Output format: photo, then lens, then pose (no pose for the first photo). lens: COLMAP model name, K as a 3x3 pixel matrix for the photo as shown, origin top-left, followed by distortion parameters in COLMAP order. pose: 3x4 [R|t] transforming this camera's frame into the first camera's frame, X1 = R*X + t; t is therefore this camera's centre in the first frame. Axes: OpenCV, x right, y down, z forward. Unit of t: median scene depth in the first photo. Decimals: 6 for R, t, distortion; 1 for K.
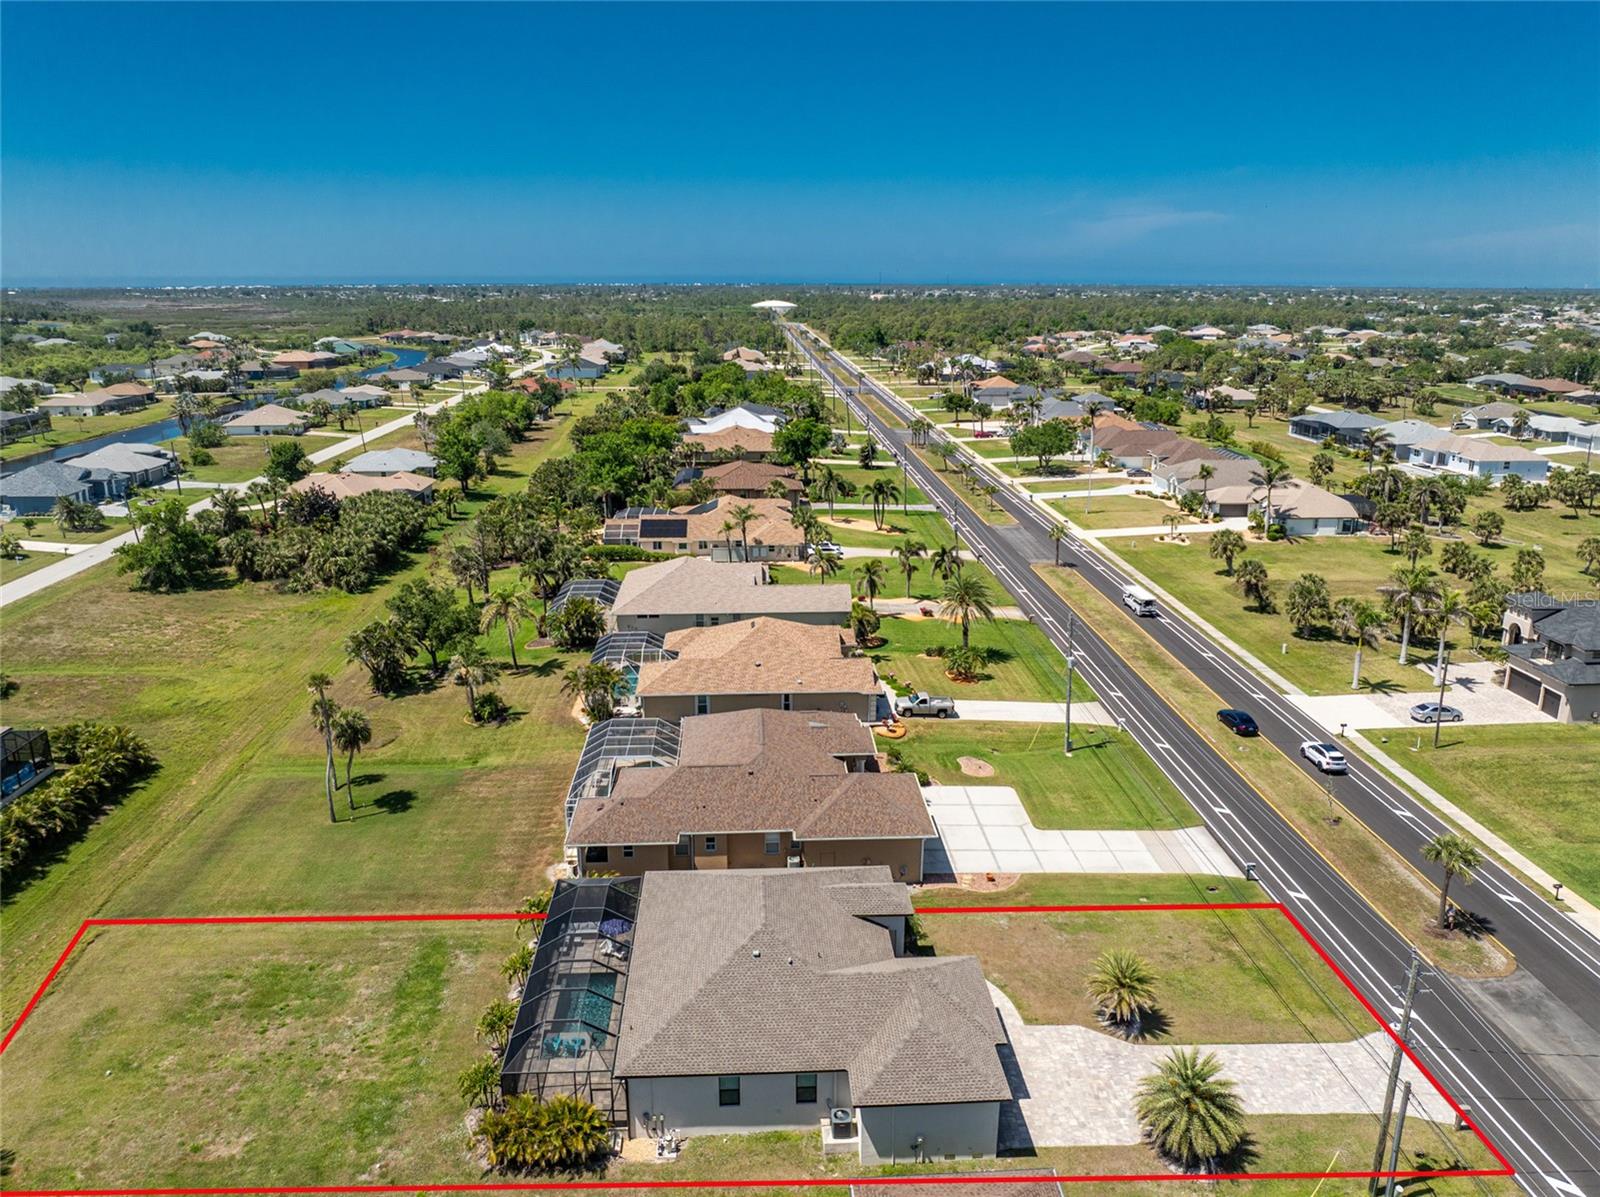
lens RADIAL K [[1139.0, 0, 803.3], [0, 1139.0, 569.5], [0, 0, 1]] dist [-0.036425, -0.002679]
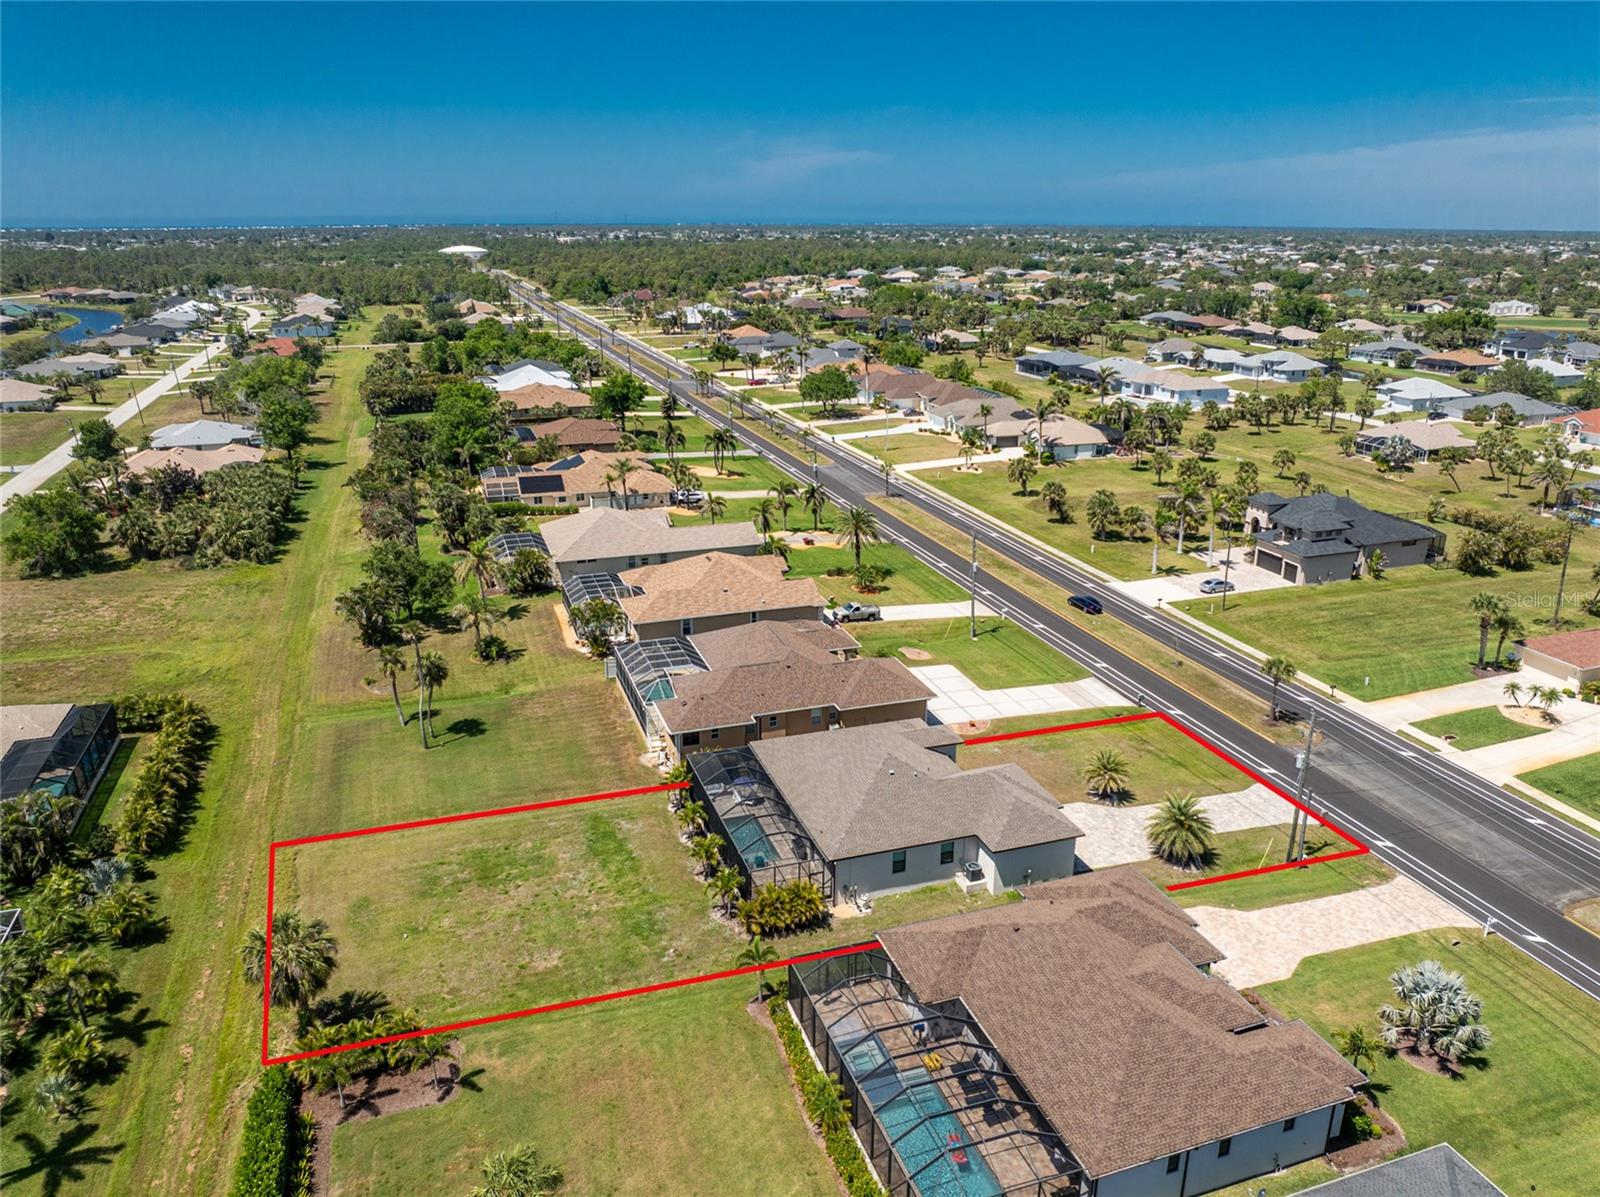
lens RADIAL K [[1139.0, 0, 801.1], [0, 1139.0, 572.5], [0, 0, 1]] dist [-0.036425, -0.002679]
pose [[0.963170, -0.078135, 0.257292, -0.252422], [0.064640, 0.996072, 0.060511, -0.002741], [-0.261010, -0.041650, 0.964437, -0.170279]]
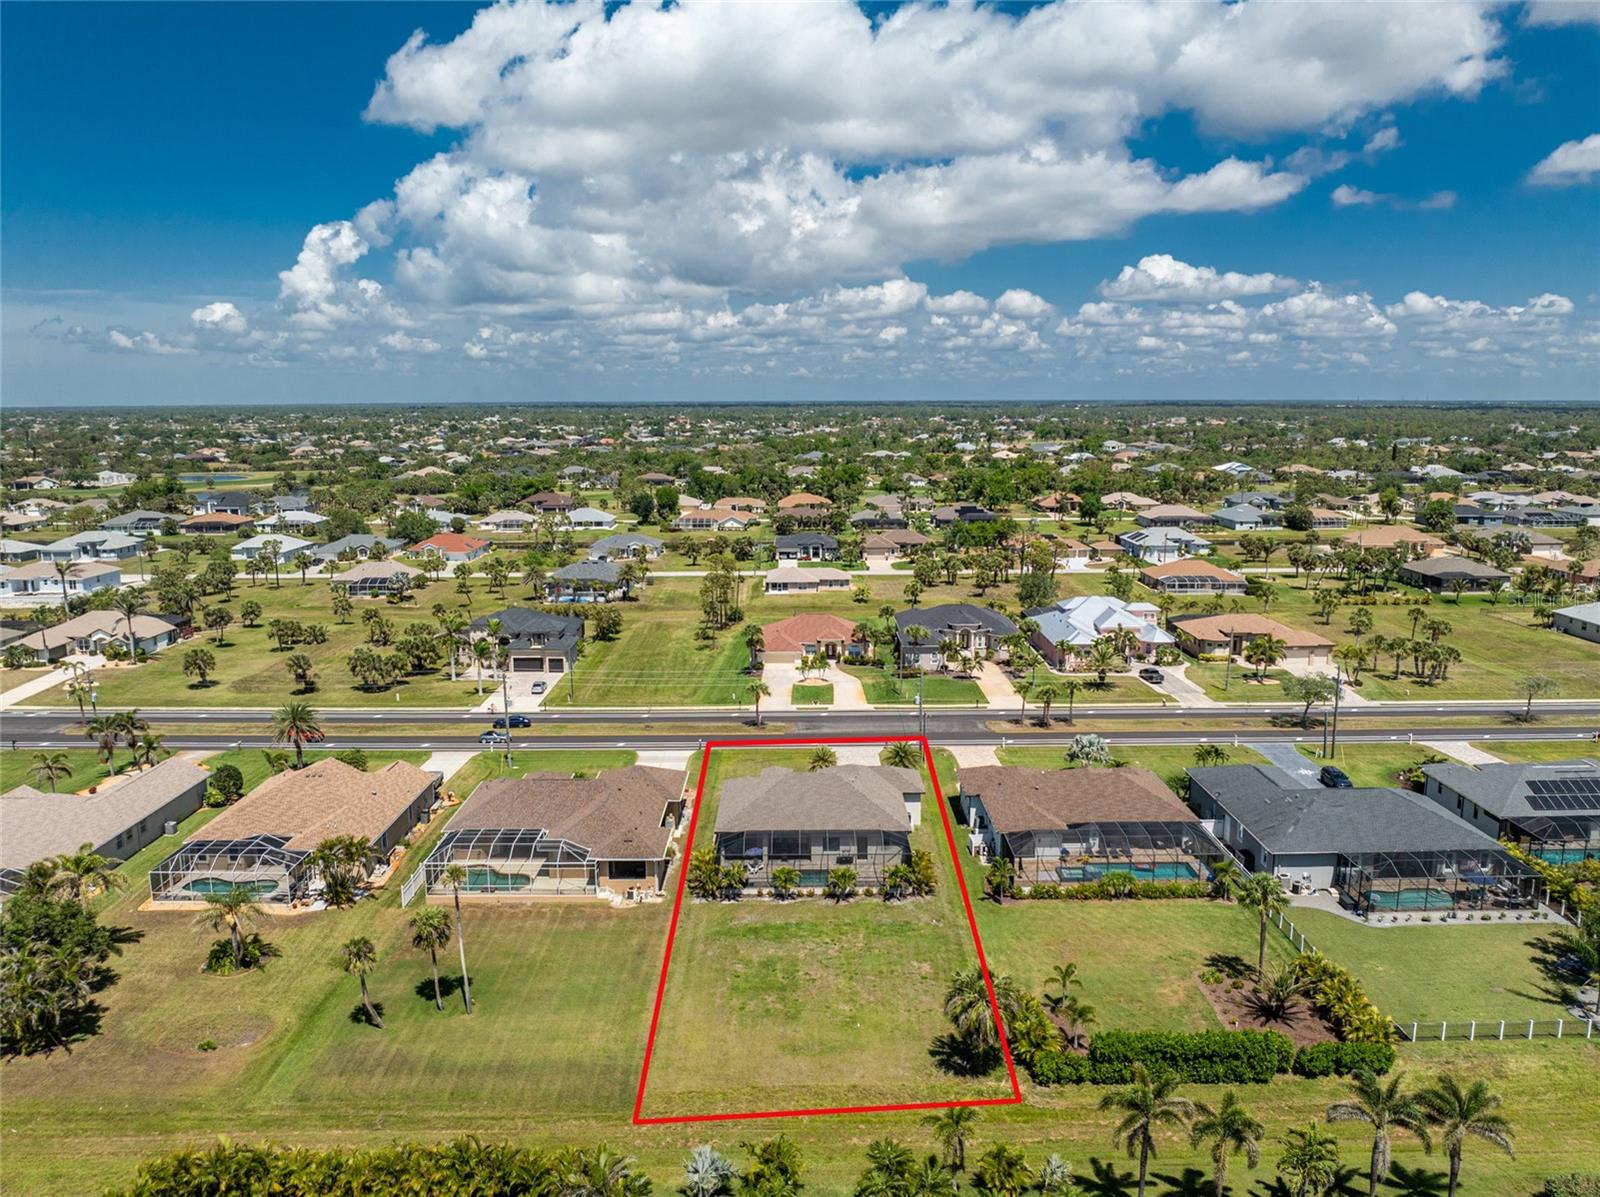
lens RADIAL K [[1139.0, 0, 803.6], [0, 1139.0, 590.8], [0, 0, 1]] dist [-0.036425, -0.002679]
pose [[0.051044, -0.166376, 0.984740, -0.998487], [0.248060, 0.957238, 0.148871, -0.154053], [-0.967399, 0.236675, 0.090132, 0.417453]]
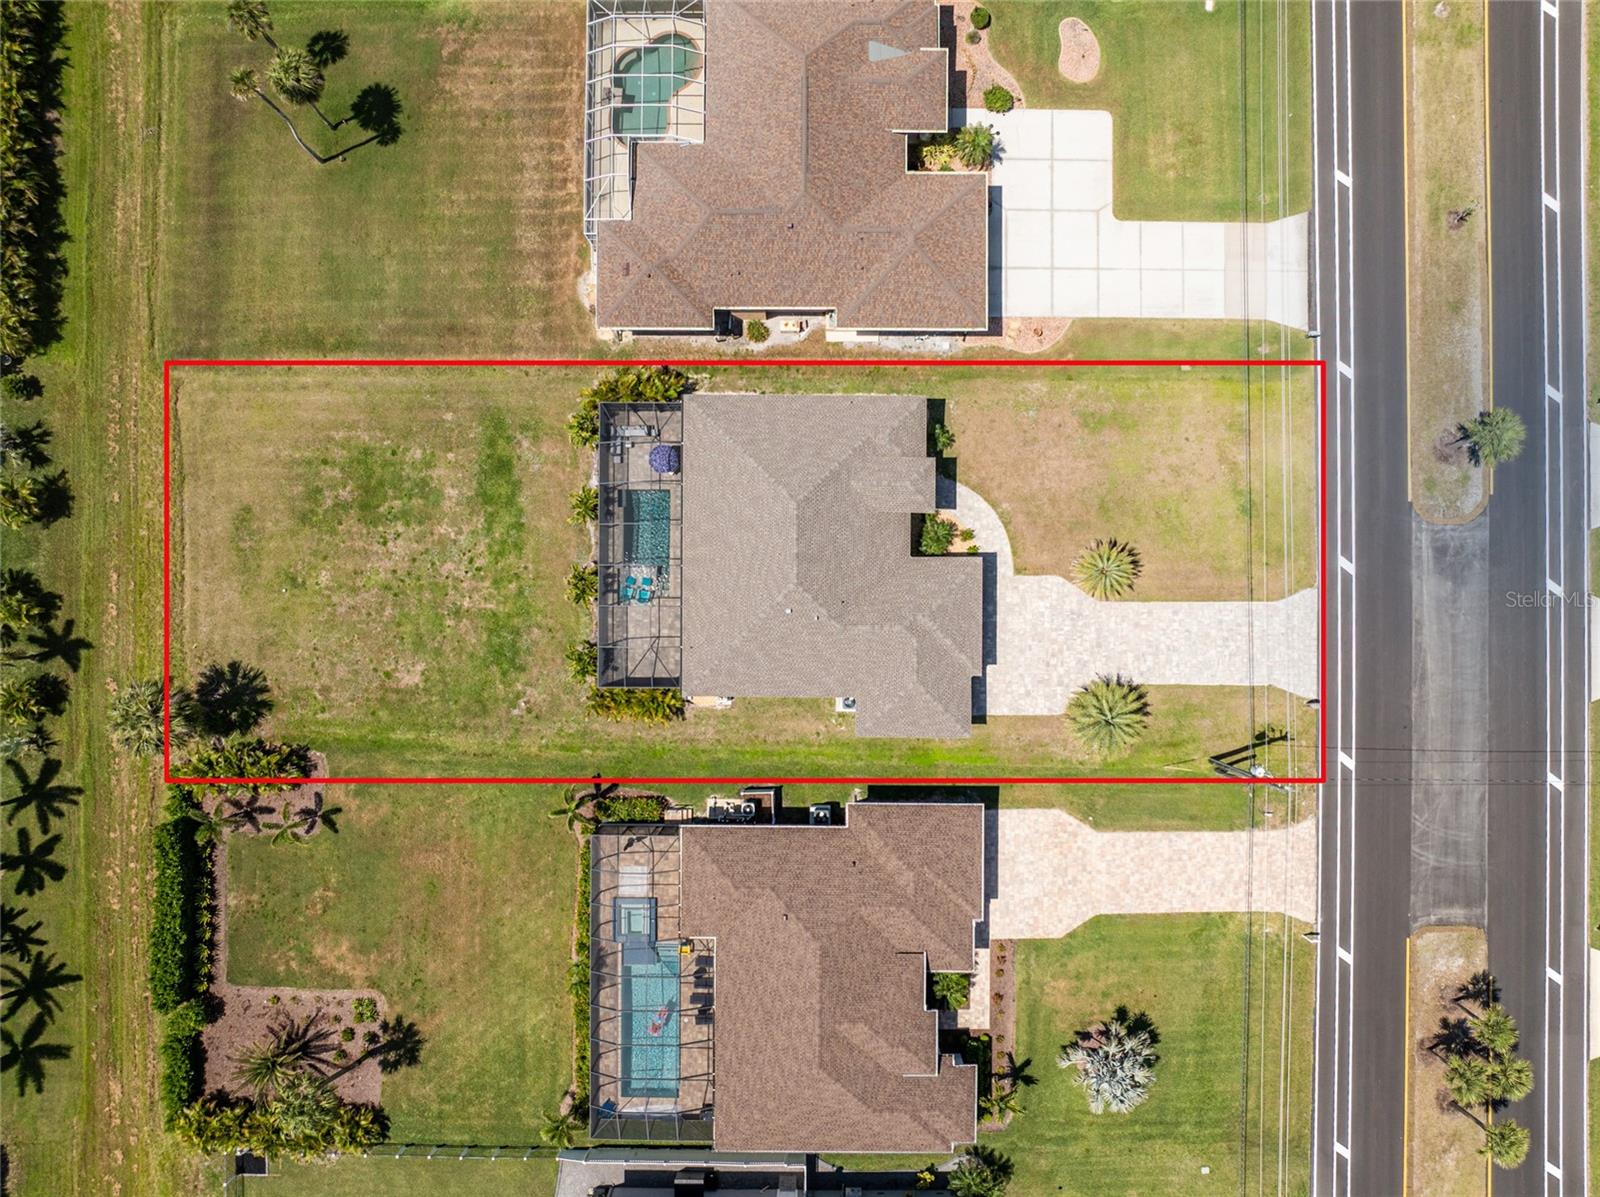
lens RADIAL K [[1139.0, 0, 801.6], [0, 1139.0, 596.5], [0, 0, 1]] dist [-0.036425, -0.002679]
pose [[0.998123, 0.060158, -0.011505, -0.007647], [-0.004316, 0.256462, 0.966545, -0.415183], [0.061096, -0.964681, 0.256240, 0.359289]]
